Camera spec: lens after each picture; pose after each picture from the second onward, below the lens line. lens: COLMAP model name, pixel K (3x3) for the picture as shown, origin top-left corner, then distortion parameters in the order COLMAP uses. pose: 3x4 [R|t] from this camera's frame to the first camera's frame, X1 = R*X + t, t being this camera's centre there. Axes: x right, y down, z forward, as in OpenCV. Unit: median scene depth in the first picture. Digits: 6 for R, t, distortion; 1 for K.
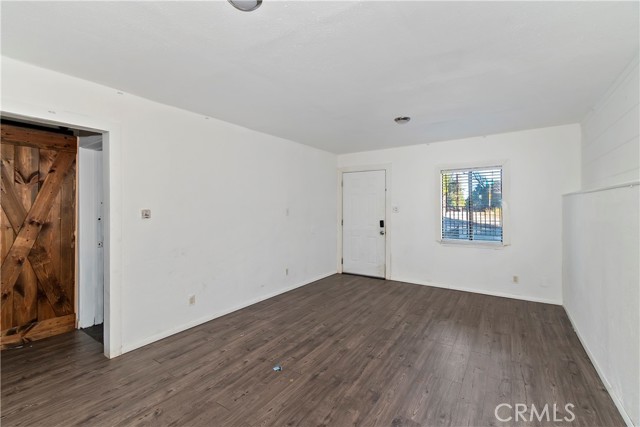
lens RADIAL K [[287.6, 0, 315.1], [0, 287.6, 212.1], [0, 0, 1]] dist [0.004136, -0.001658]
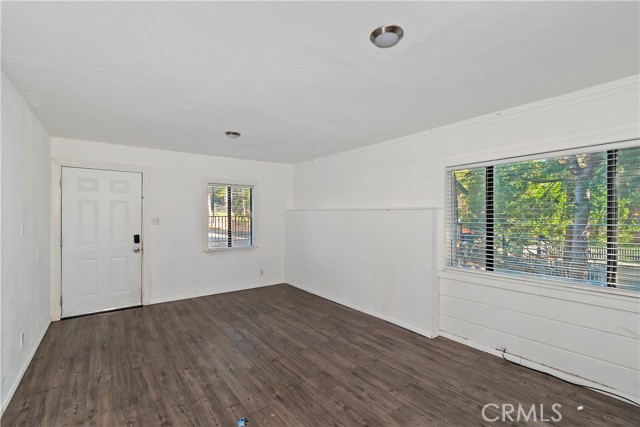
lens RADIAL K [[287.6, 0, 325.4], [0, 287.6, 226.0], [0, 0, 1]] dist [0.004136, -0.001658]
pose [[0.298040, -0.032950, 0.953985, -0.614308], [0.009531, 0.999457, 0.031543, -0.027718], [-0.954506, -0.000309, 0.298192, 0.398490]]
